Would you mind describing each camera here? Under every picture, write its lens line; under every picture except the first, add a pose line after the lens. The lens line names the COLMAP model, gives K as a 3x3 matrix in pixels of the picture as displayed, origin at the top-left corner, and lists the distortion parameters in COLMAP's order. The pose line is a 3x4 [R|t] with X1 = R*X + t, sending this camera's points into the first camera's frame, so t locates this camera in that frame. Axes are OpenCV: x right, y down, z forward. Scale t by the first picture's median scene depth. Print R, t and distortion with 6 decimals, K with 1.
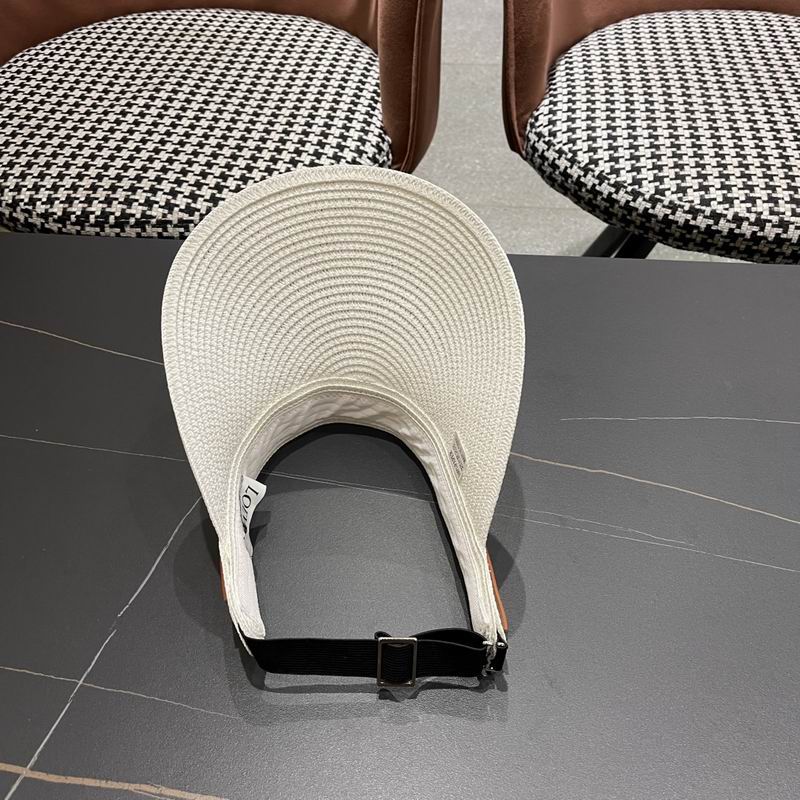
lens RADIAL K [[840.0, 0, 402.2], [0, 840.0, 406.4], [0, 0, 1]] dist [0.017308, 0.000000]
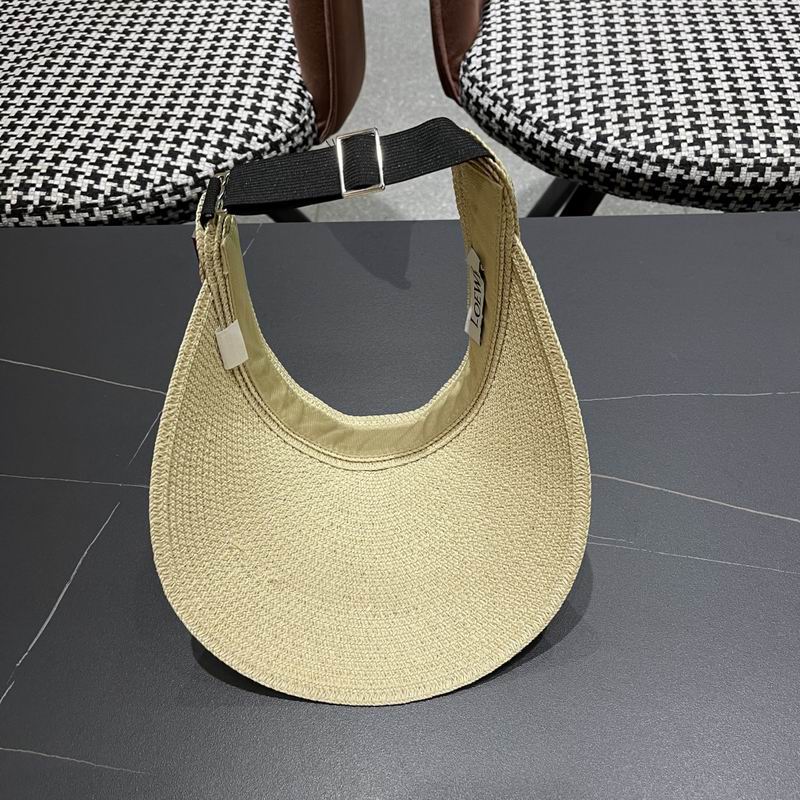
lens RADIAL K [[840.0, 0, 406.5], [0, 840.0, 410.3], [0, 0, 1]] dist [0.017308, 0.000000]
pose [[0.997675, -0.067977, 0.004901, 0.065686], [0.067300, 0.993978, 0.086483, -0.051192], [-0.010751, -0.085953, 0.996241, 0.057453]]
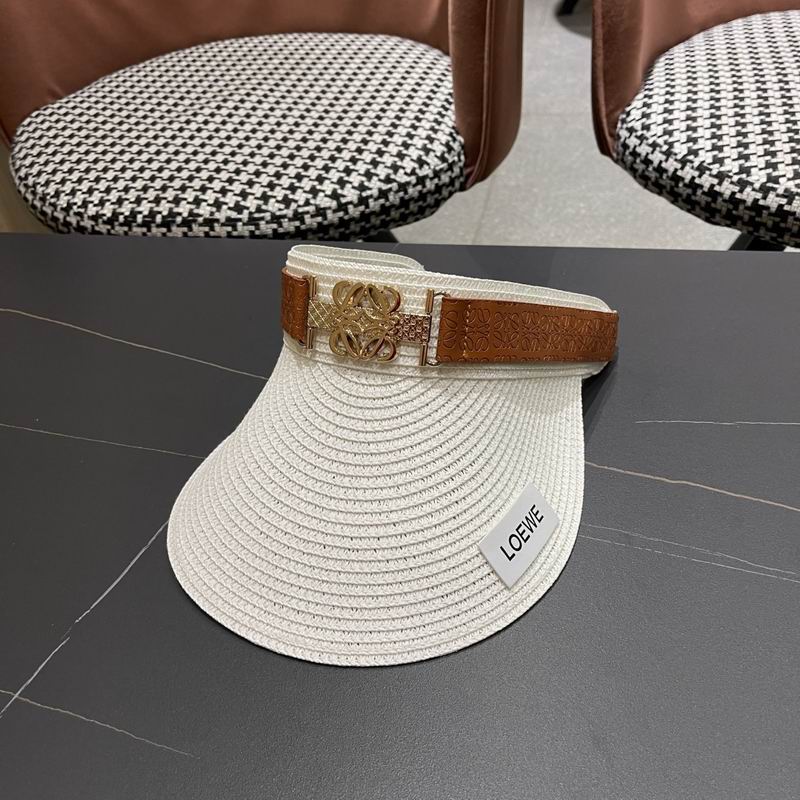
lens RADIAL K [[840.0, 0, 394.5], [0, 840.0, 408.9], [0, 0, 1]] dist [0.017308, 0.000000]
pose [[0.988143, 0.021957, -0.151961, 0.061745], [-0.036243, 0.995109, -0.091891, 0.064474], [0.149201, 0.096309, 0.984106, 0.125115]]
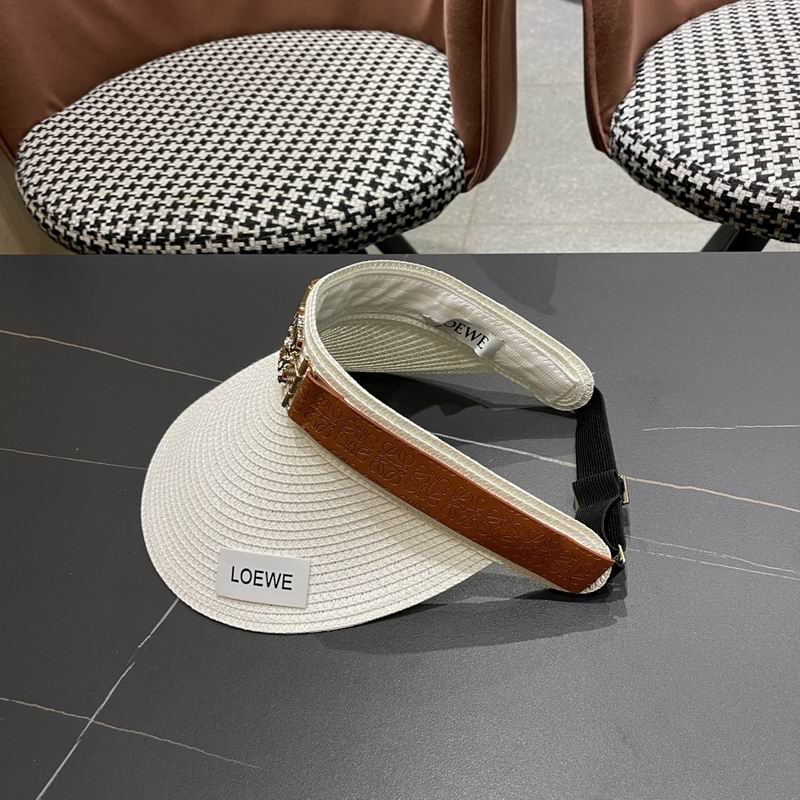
lens RADIAL K [[840.0, 0, 409.6], [0, 840.0, 410.0], [0, 0, 1]] dist [0.017308, 0.000000]
pose [[0.991427, -0.017928, -0.129423, 0.046560], [0.012267, 0.998938, -0.044409, 0.023126], [0.130082, 0.042441, 0.990595, 0.078498]]
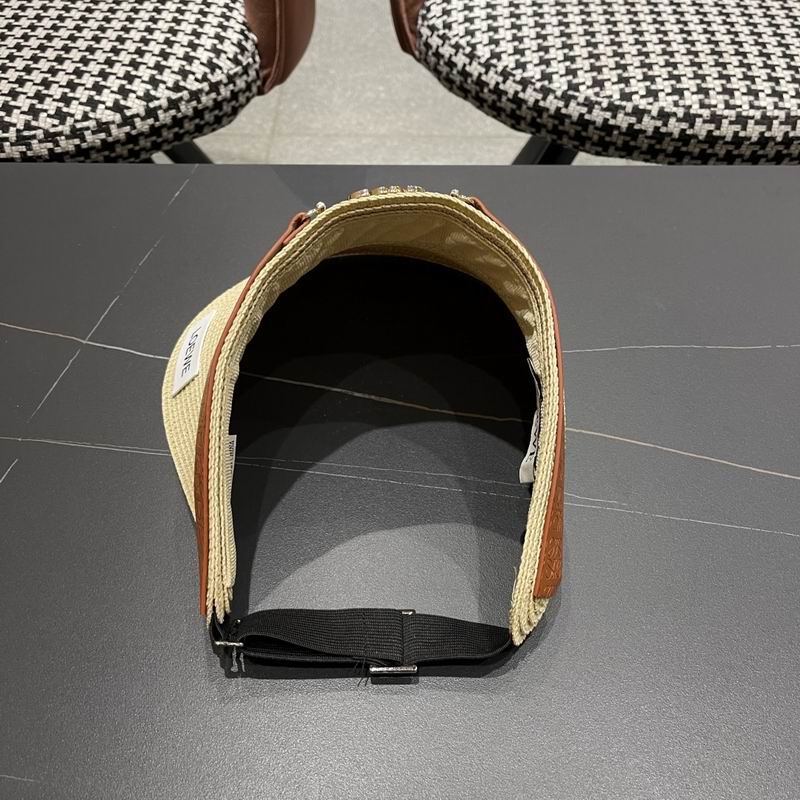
lens RADIAL K [[840.0, 0, 401.2], [0, 840.0, 407.6], [0, 0, 1]] dist [0.017308, 0.000000]
pose [[0.995763, -0.055950, 0.072970, 0.051179], [0.052021, 0.997148, 0.054674, 0.011724], [-0.075821, -0.050647, 0.995834, 0.145215]]
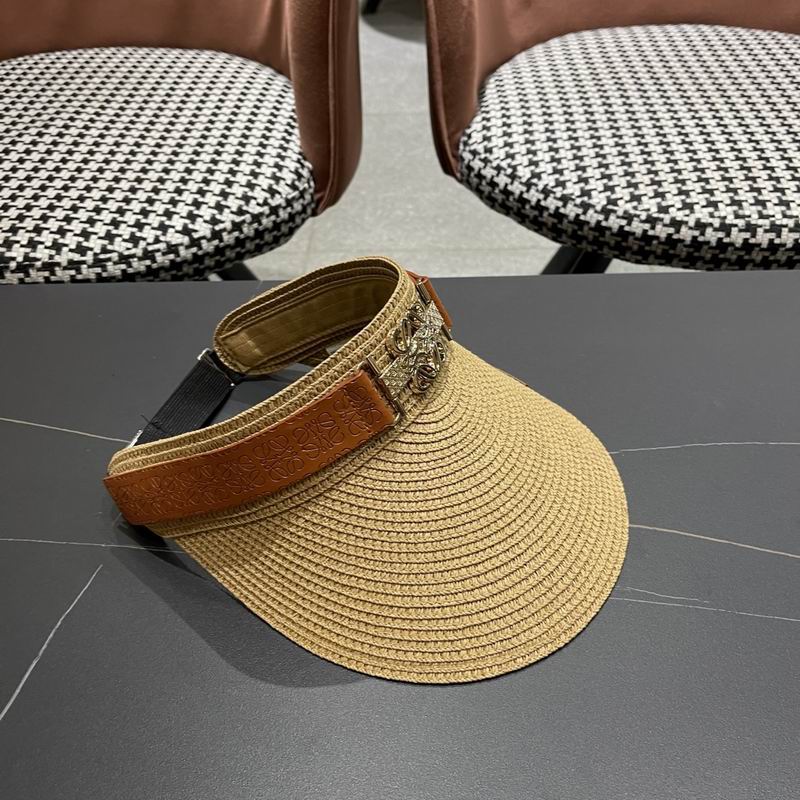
lens RADIAL K [[840.0, 0, 397.9], [0, 840.0, 393.8], [0, 0, 1]] dist [0.017308, 0.000000]
pose [[0.996225, -0.064179, 0.058450, 0.011342], [0.069220, 0.993647, -0.088737, 0.013012], [-0.052383, 0.092448, 0.994339, 0.129984]]
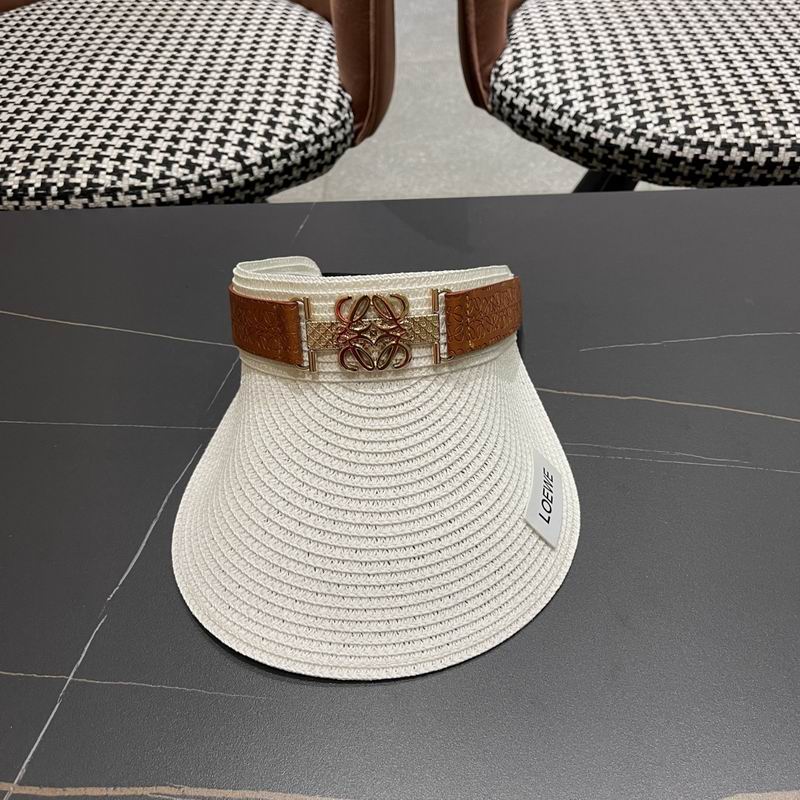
lens RADIAL K [[840.0, 0, 403.1], [0, 840.0, 405.3], [0, 0, 1]] dist [0.017308, 0.000000]
pose [[0.994073, -0.082958, 0.070264, -0.052935], [0.085646, 0.995670, -0.036138, 0.068619], [-0.066962, 0.041942, 0.996874, 0.079427]]
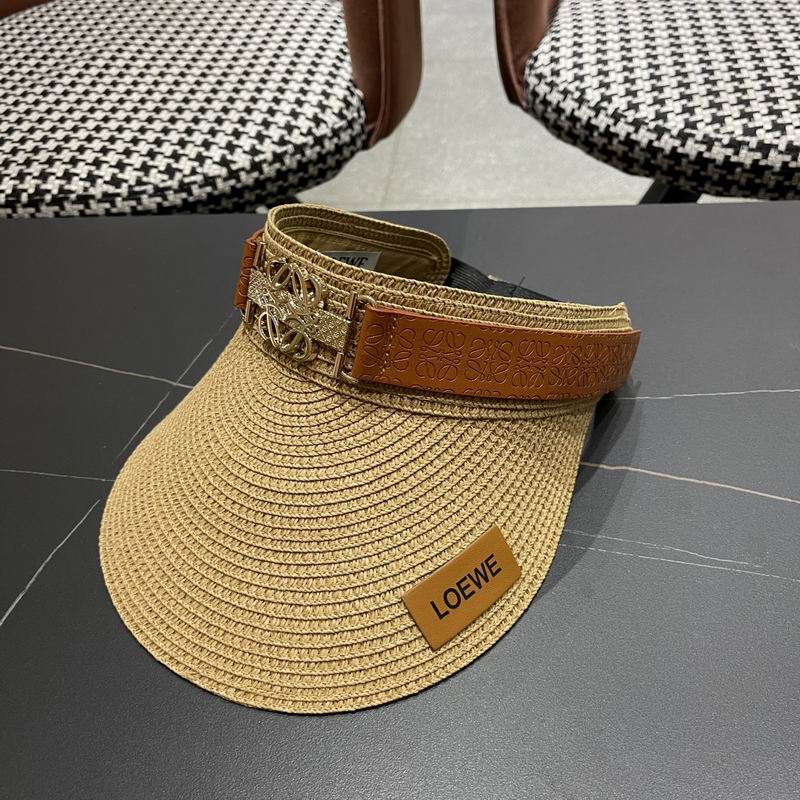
lens RADIAL K [[840.0, 0, 398.7], [0, 840.0, 405.6], [0, 0, 1]] dist [0.017308, 0.000000]
pose [[0.997316, -0.043113, -0.059184, 0.063110], [0.040636, 0.998273, -0.042424, 0.032998], [0.060911, 0.039905, 0.997345, 0.187698]]
